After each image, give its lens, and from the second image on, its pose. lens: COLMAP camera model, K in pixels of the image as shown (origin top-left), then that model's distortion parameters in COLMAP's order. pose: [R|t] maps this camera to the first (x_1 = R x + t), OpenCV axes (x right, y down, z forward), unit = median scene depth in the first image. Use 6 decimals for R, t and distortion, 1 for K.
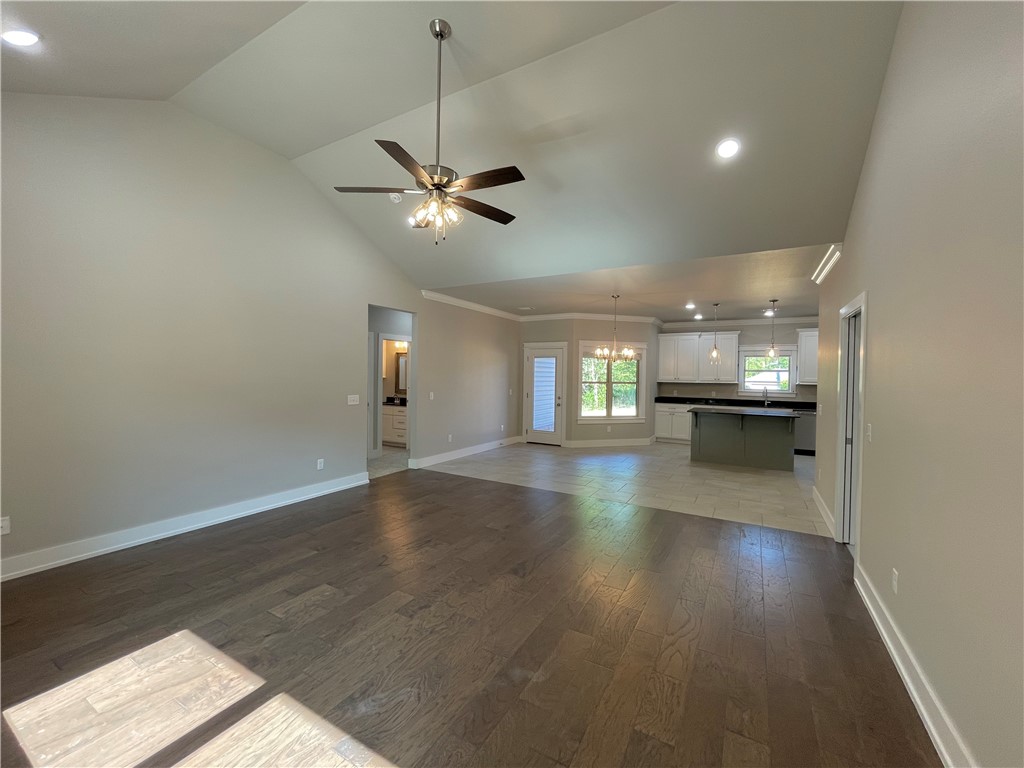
lens RADIAL K [[415.5, 0, 512.9], [0, 415.5, 384.2], [0, 0, 1]] dist [-0.001567, -0.000543]
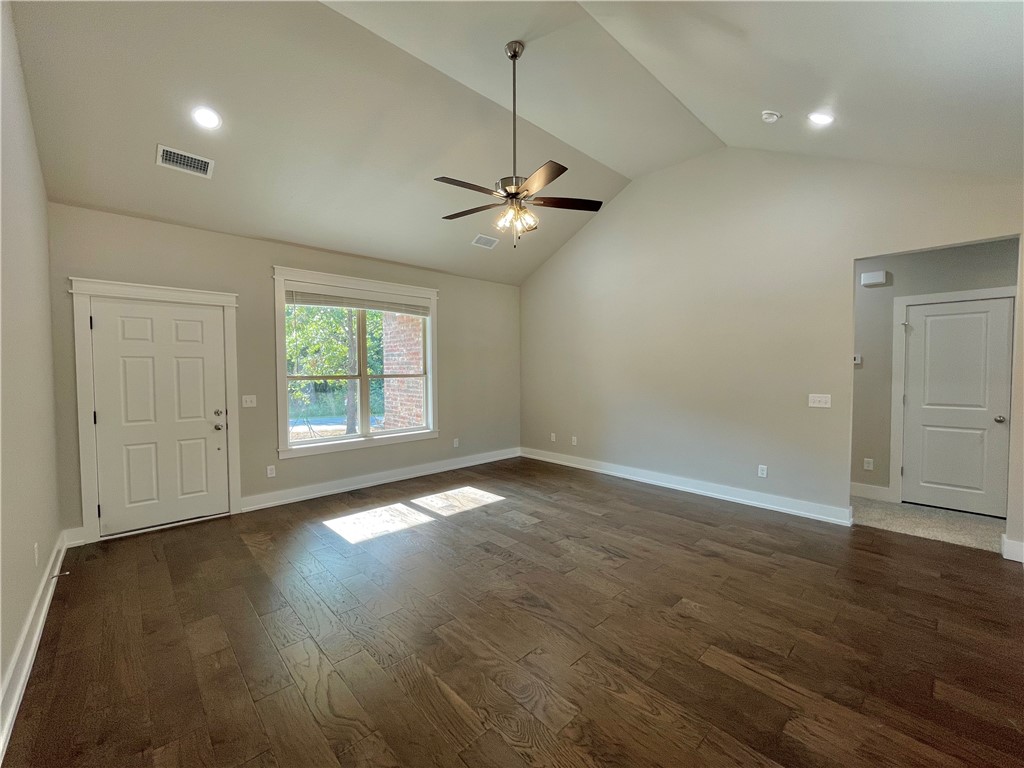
lens RADIAL K [[415.5, 0, 513.2], [0, 415.5, 384.4], [0, 0, 1]] dist [-0.001567, -0.000543]
pose [[-0.288982, 0.022863, -0.957061, 0.445652], [-0.020730, 0.999331, 0.030132, -0.001416], [0.957110, 0.028547, -0.288315, 0.665373]]
